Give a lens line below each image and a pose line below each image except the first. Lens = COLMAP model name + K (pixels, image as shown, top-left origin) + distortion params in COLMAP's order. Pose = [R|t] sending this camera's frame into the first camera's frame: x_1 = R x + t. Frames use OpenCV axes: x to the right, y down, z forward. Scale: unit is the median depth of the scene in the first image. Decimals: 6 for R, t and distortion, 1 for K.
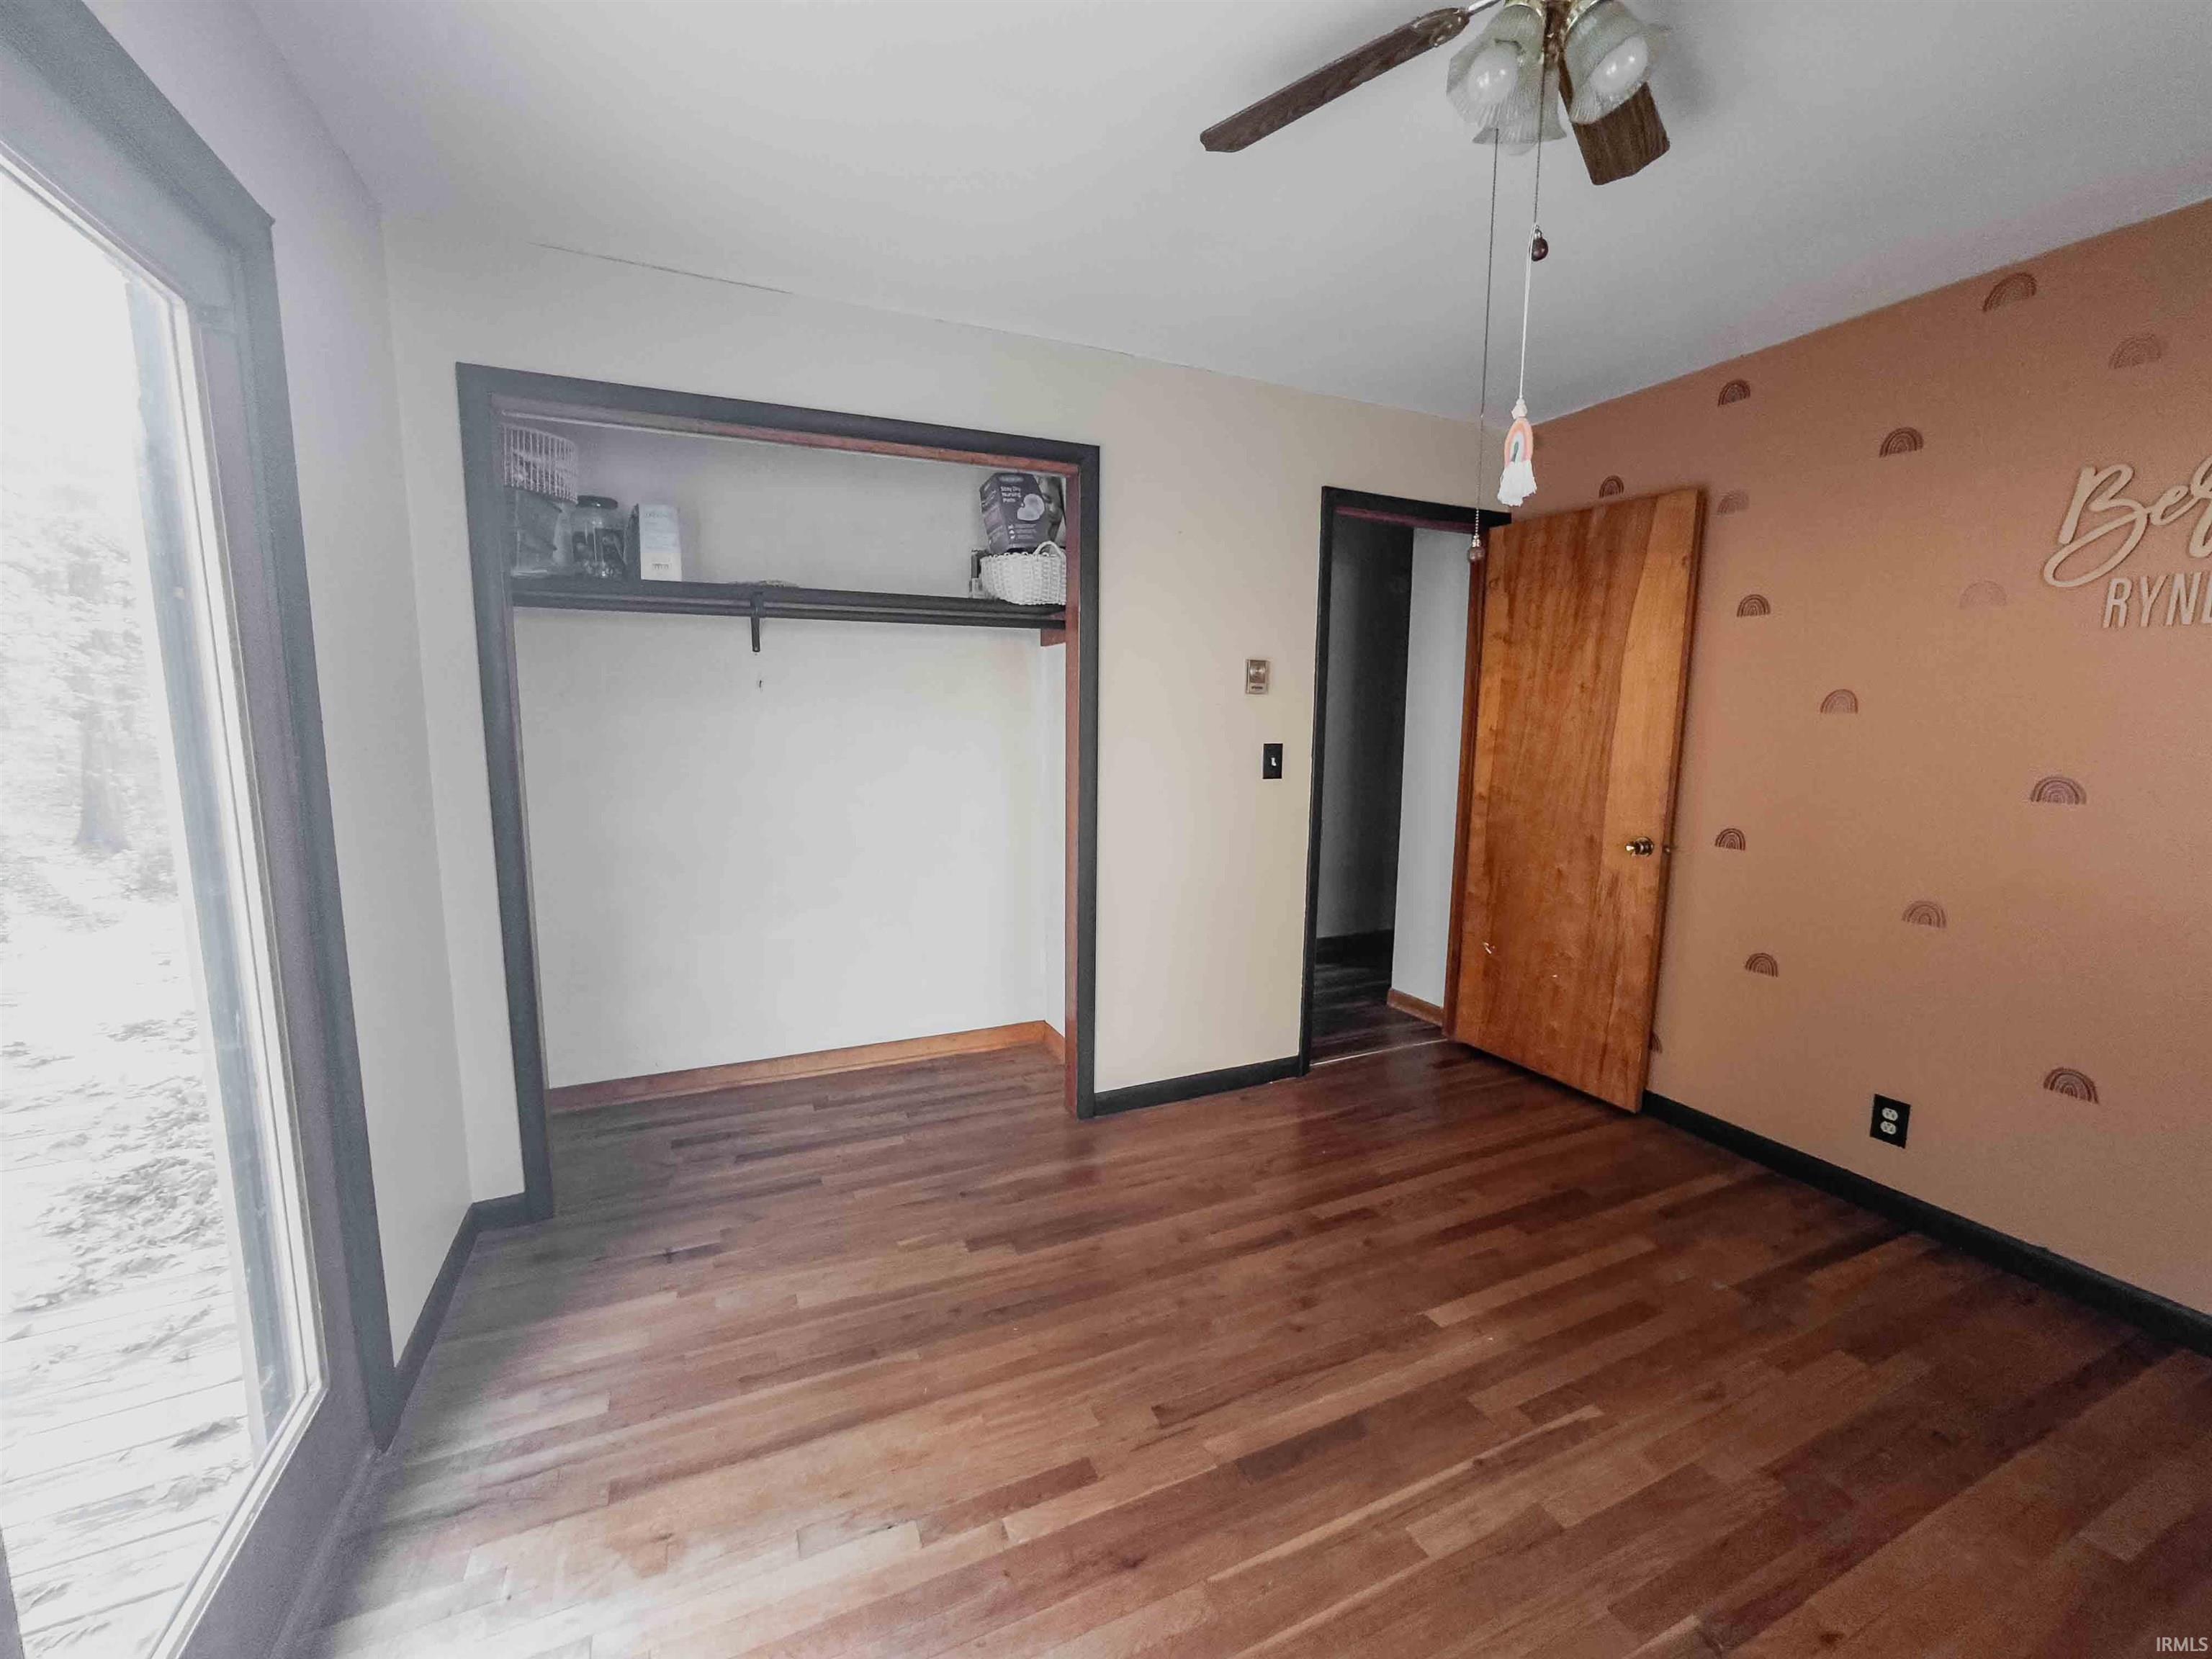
lens RADIAL K [[895.1, 0, 1104.7], [0, 895.1, 835.7], [0, 0, 1]] dist [0.008162, 0.001300]
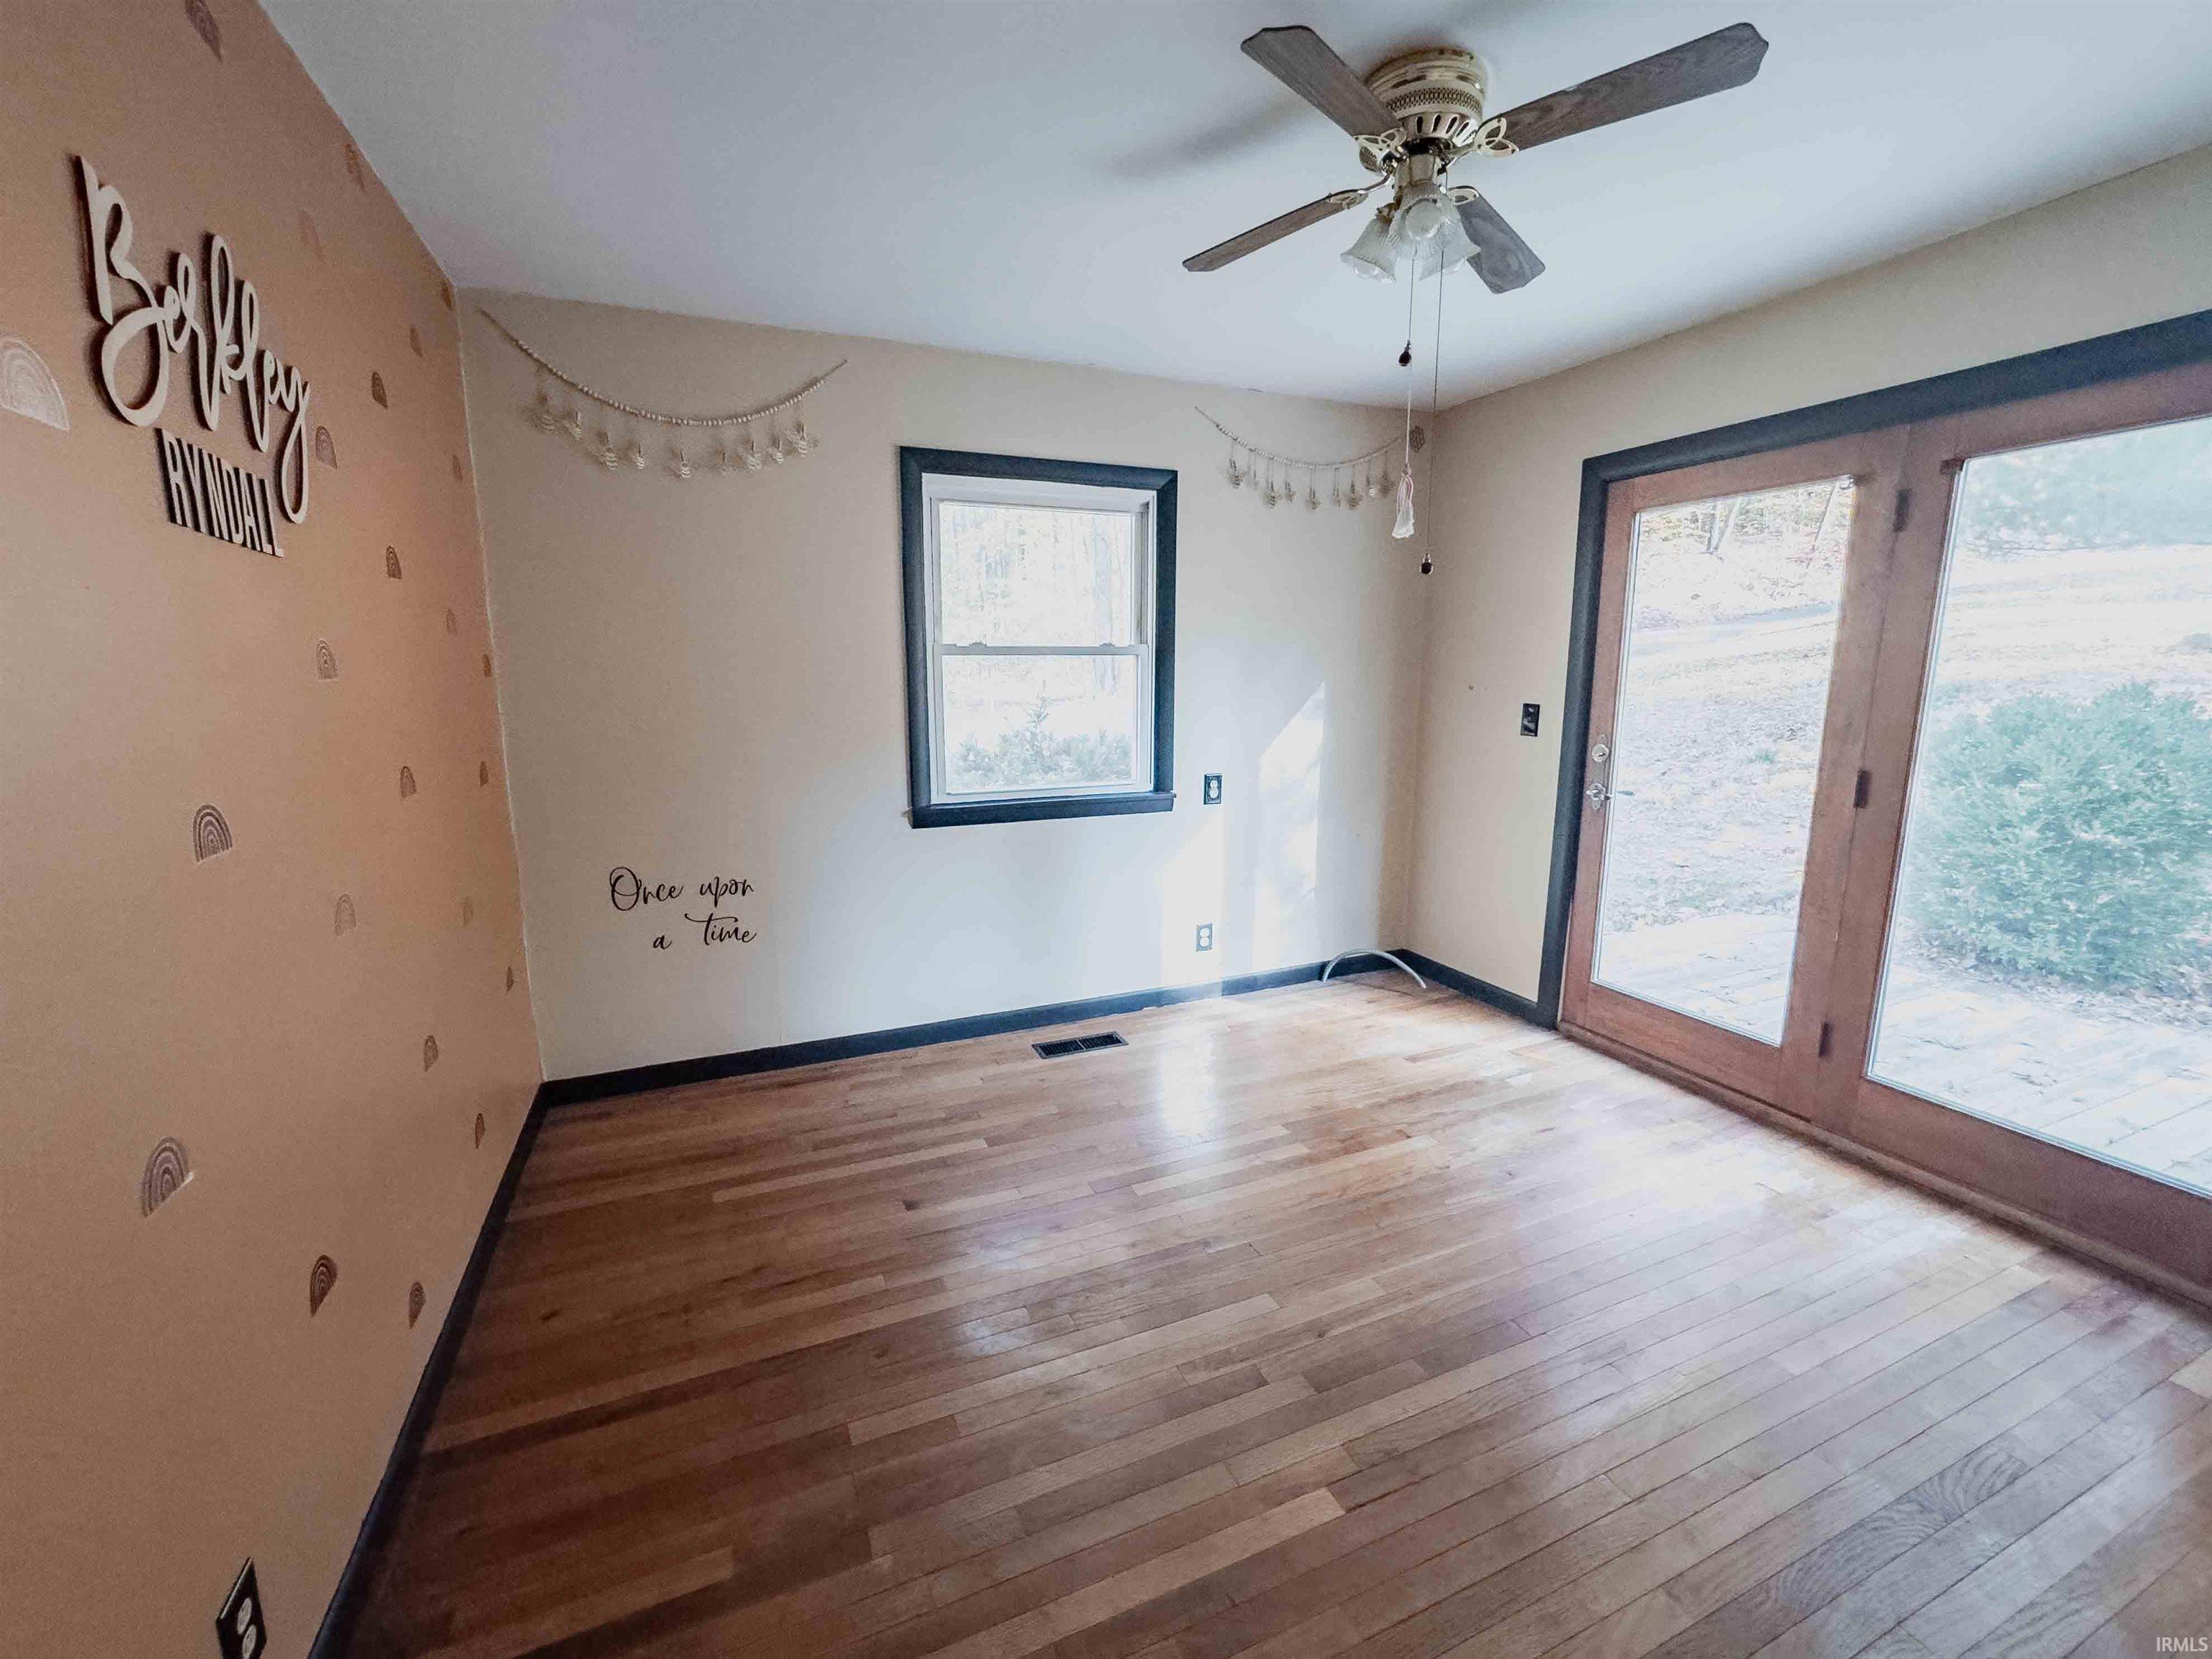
lens RADIAL K [[895.1, 0, 1110.7], [0, 895.1, 826.3], [0, 0, 1]] dist [0.008162, 0.001300]
pose [[-0.999734, -0.007475, 0.021821, 0.609468], [-0.000894, 0.957877, 0.287179, -0.251894], [-0.023048, 0.287083, -0.957628, 1.771944]]
